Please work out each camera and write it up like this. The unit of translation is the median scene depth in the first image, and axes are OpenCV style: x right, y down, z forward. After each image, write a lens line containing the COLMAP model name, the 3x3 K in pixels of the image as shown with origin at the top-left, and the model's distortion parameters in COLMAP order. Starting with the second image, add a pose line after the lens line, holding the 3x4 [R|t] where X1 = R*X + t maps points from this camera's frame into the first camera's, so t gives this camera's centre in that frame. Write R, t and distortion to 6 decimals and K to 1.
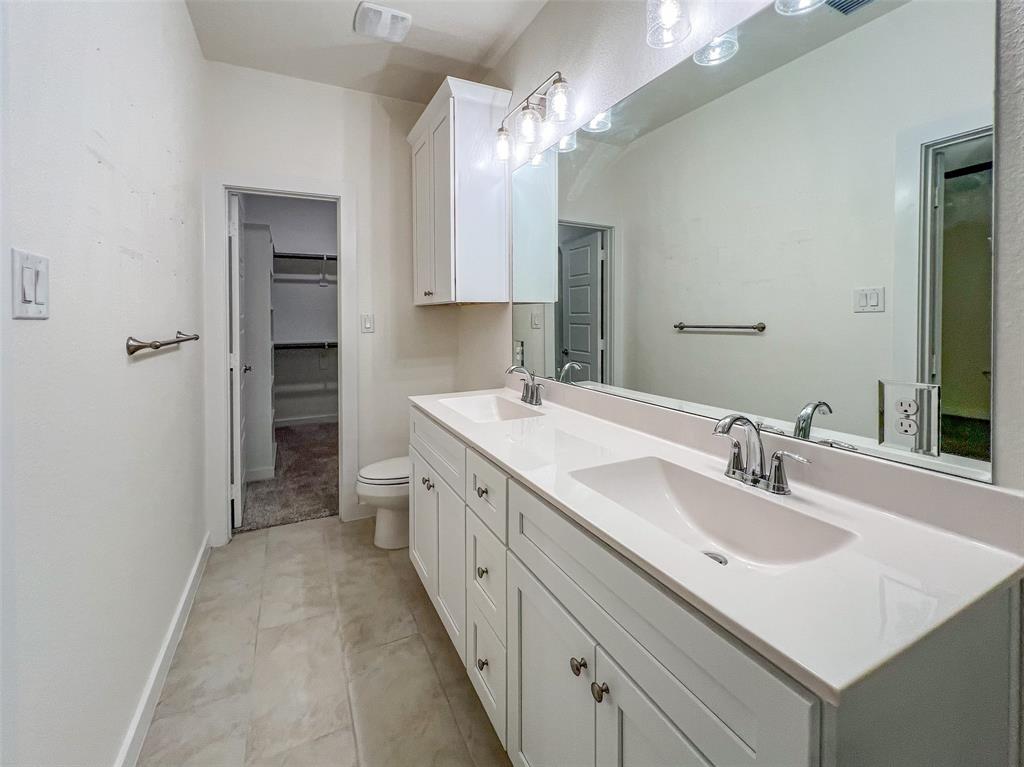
lens RADIAL K [[459.6, 0, 510.9], [0, 459.6, 341.1], [0, 0, 1]] dist [-0.000384, -0.000579]
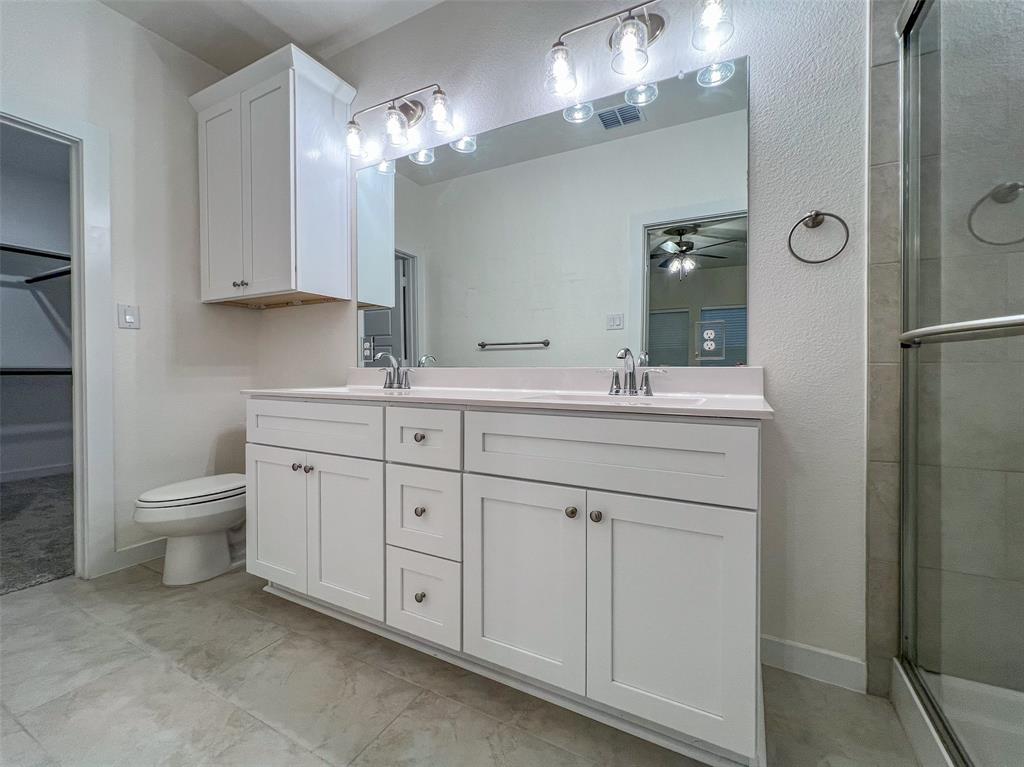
lens RADIAL K [[409.9, 0, 554.6], [0, 409.9, 383.1], [0, 0, 1]] dist [-0.001336, -0.000390]
pose [[0.801431, -0.011365, 0.597979, -0.208058], [0.009680, 0.999935, 0.006032, 0.107018], [-0.598009, 0.000955, 0.801489, 0.019947]]
